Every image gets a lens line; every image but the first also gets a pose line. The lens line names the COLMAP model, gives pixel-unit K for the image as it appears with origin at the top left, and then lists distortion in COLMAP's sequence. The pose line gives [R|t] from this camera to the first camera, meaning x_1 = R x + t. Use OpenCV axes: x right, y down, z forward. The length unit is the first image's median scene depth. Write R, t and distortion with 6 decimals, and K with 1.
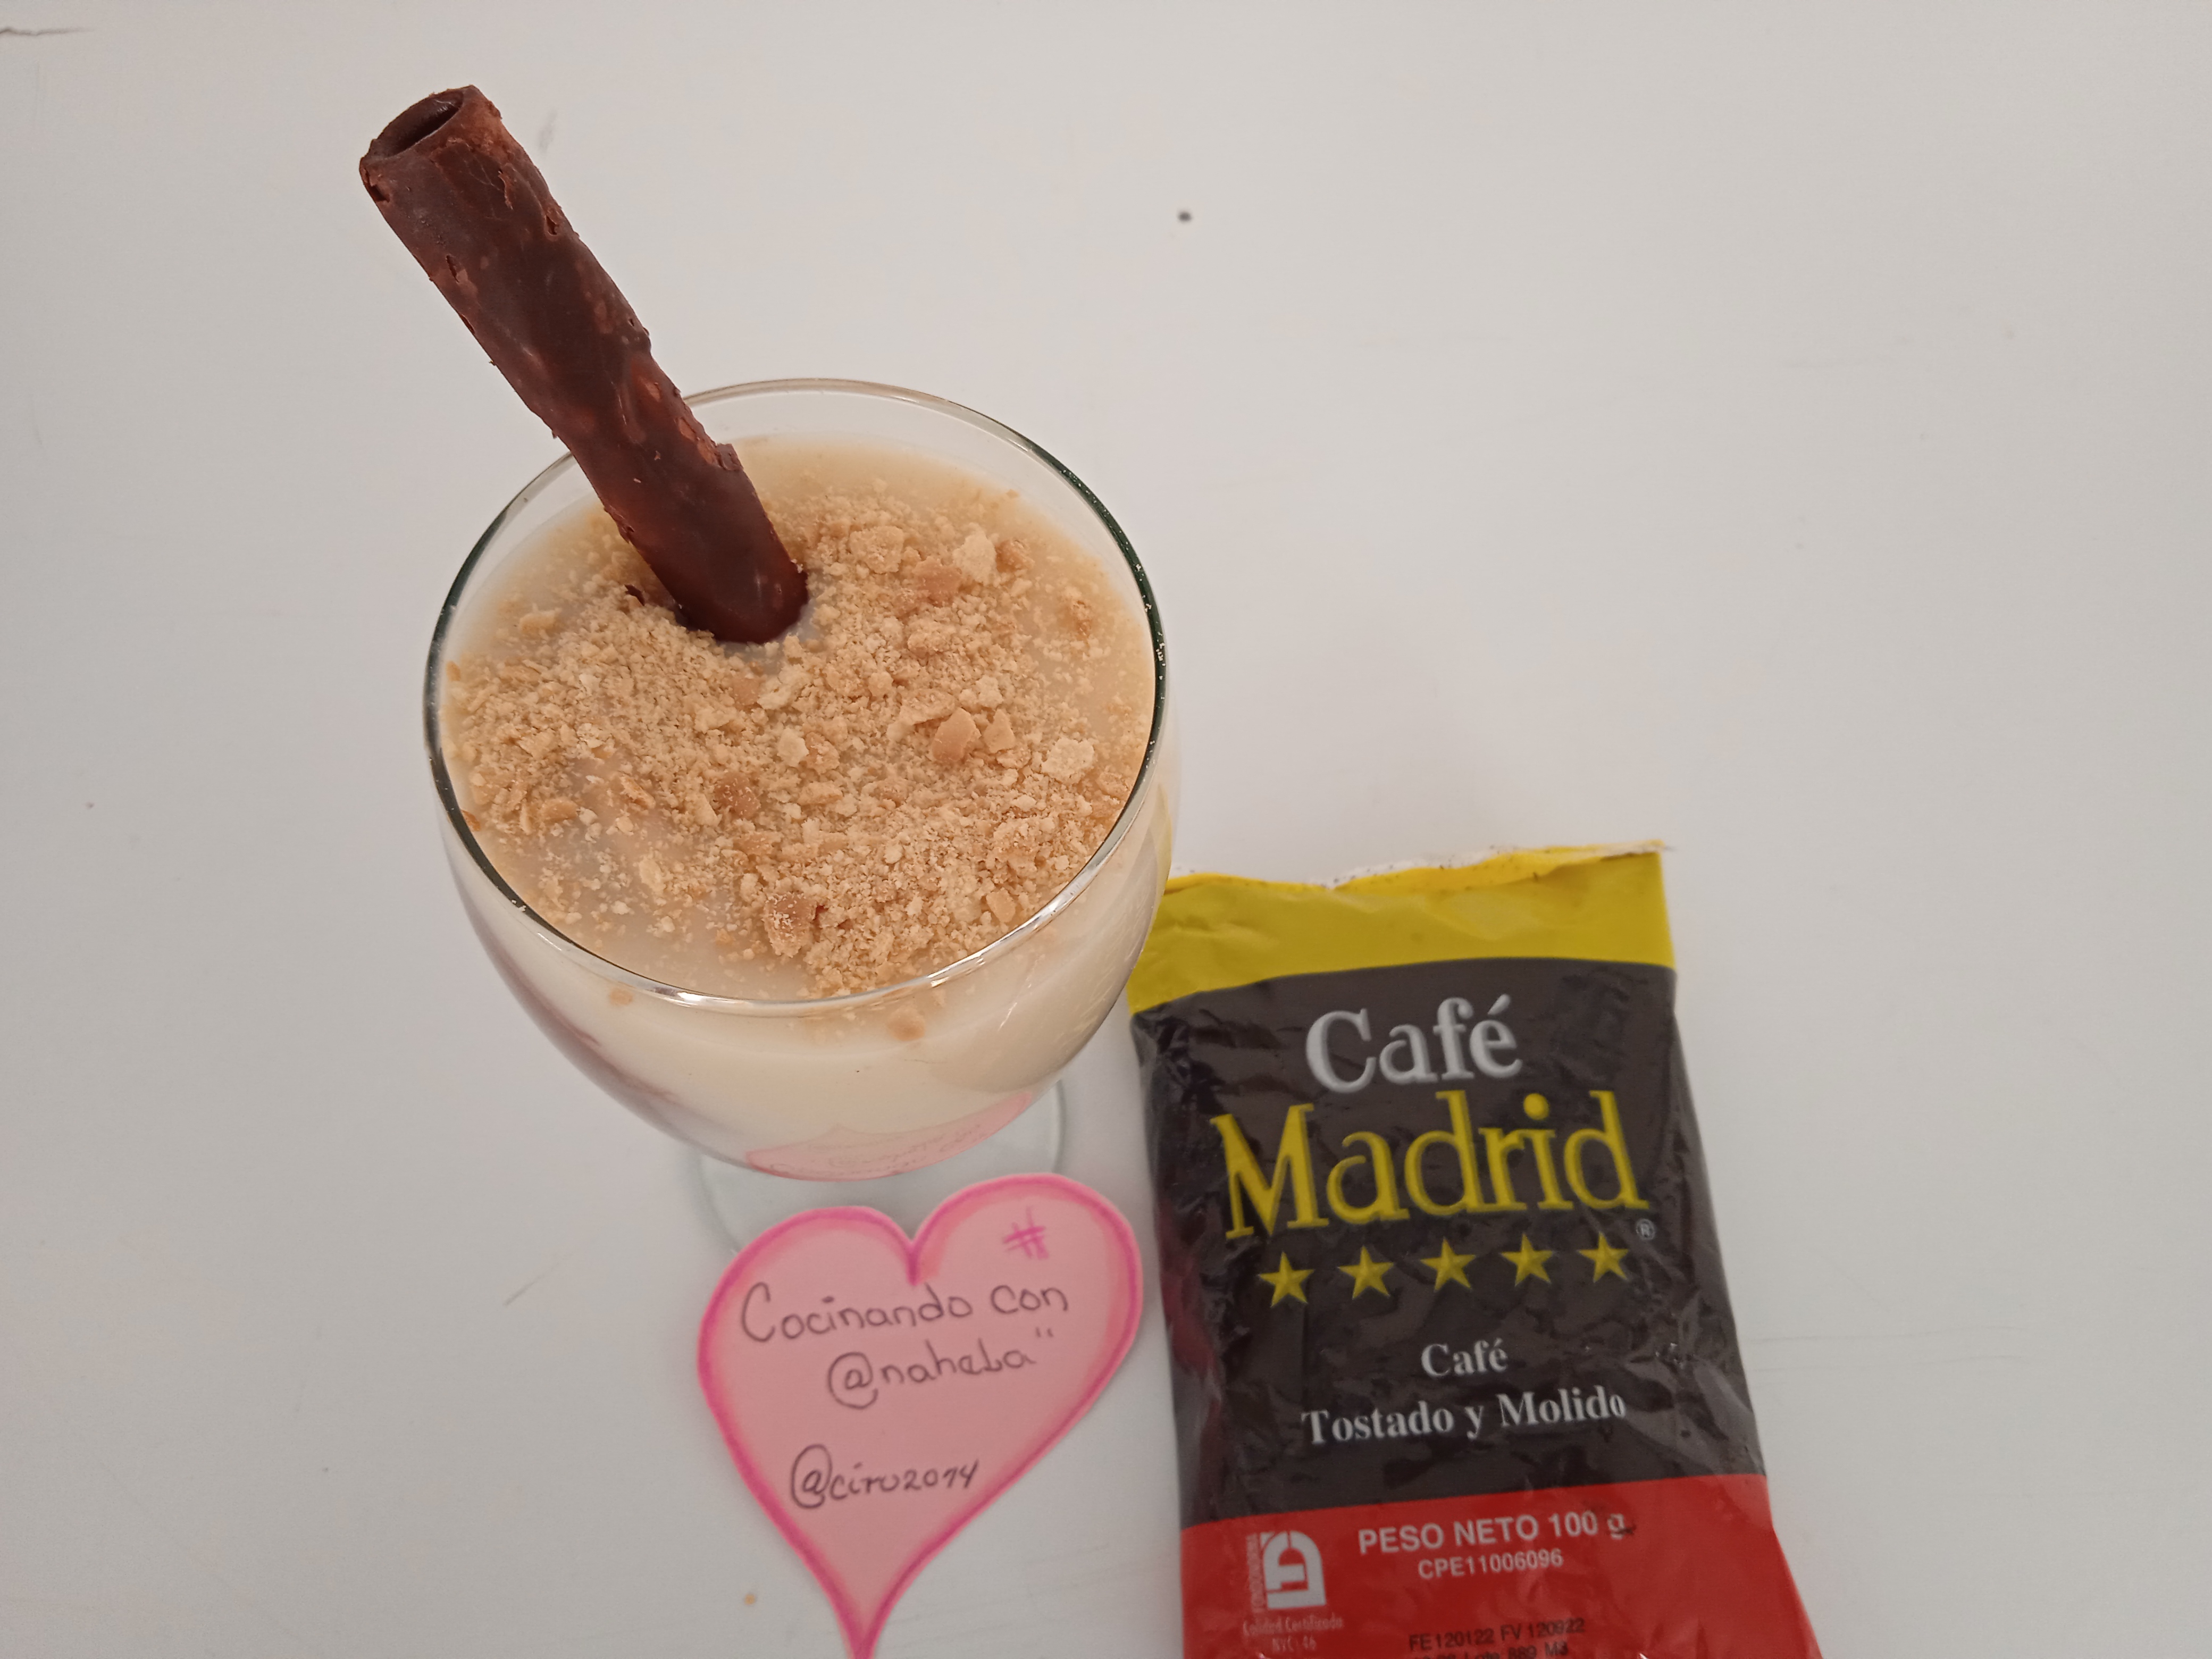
lens RADIAL K [[1877.2, 0, 1106.0], [0, 1877.2, 829.5], [0, 0, 1]] dist [-0.008070, -0.006776]
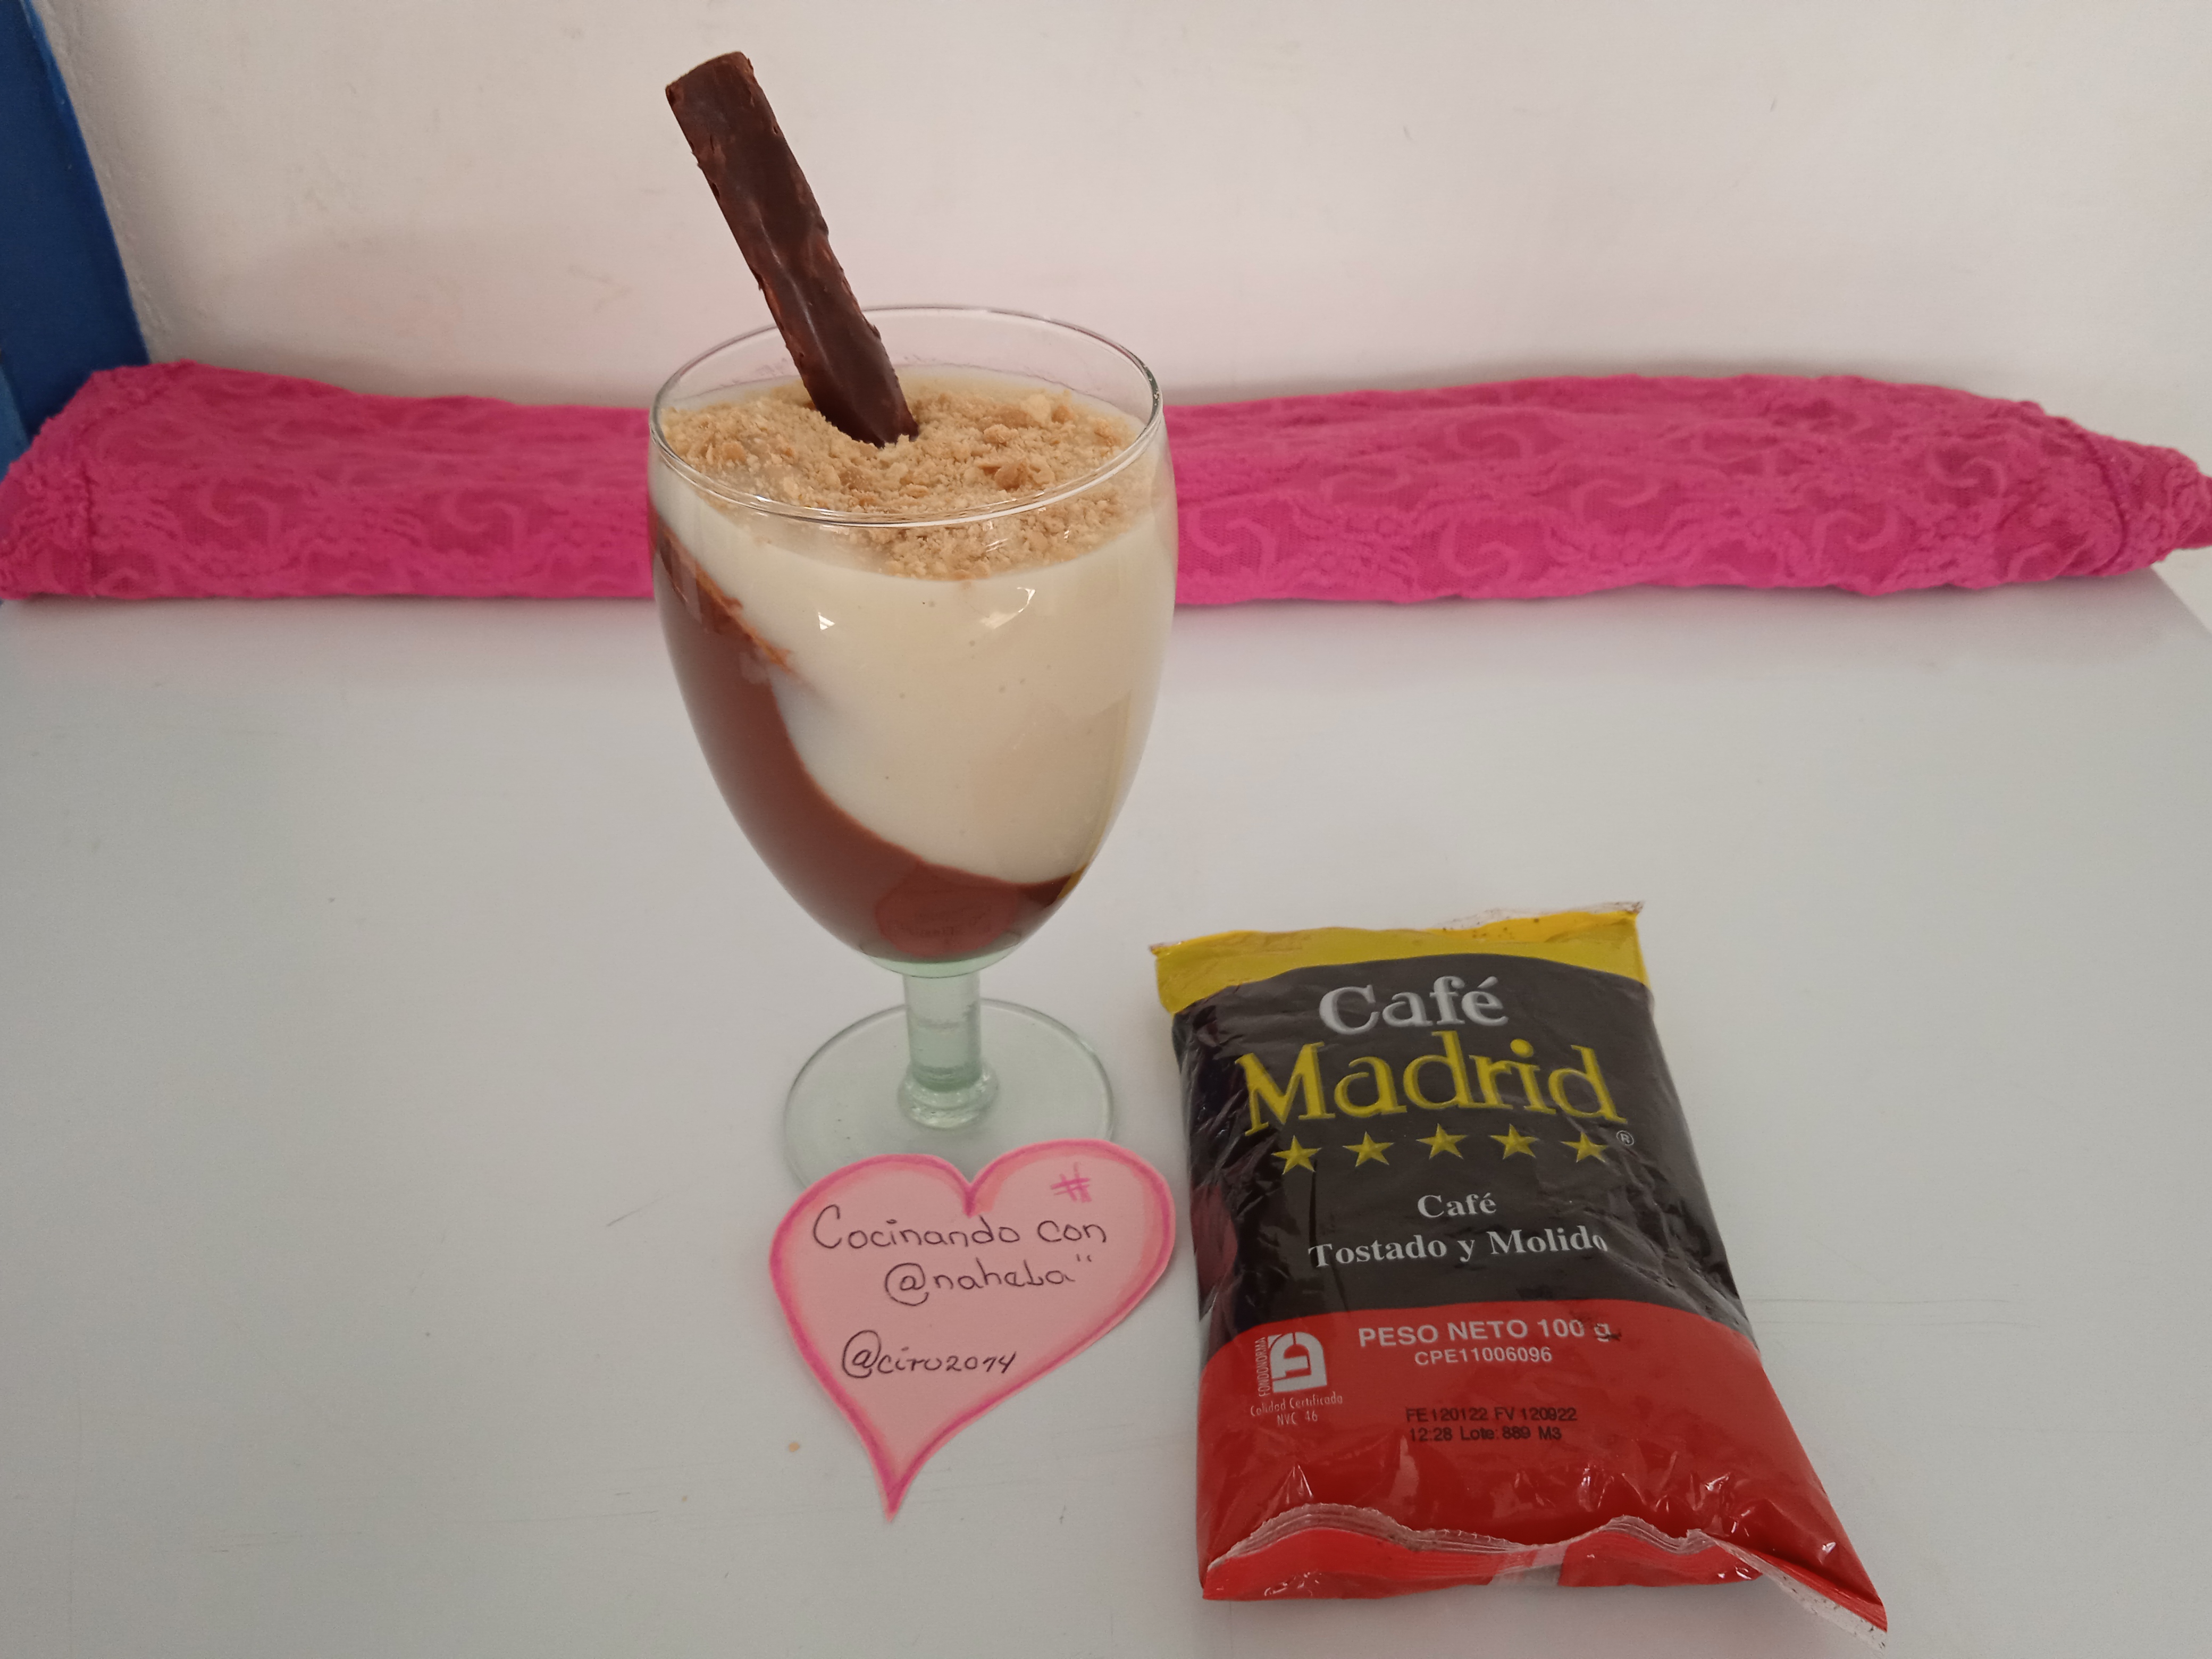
lens RADIAL K [[1849.9, 0, 1106.0], [0, 1849.9, 829.5], [0, 0, 1]] dist [0.002857, -0.011196]
pose [[0.997018, 0.002004, -0.077138, 0.066849], [-0.035751, 0.897892, -0.438762, 0.550139], [0.068382, 0.440212, 0.895286, -0.082230]]
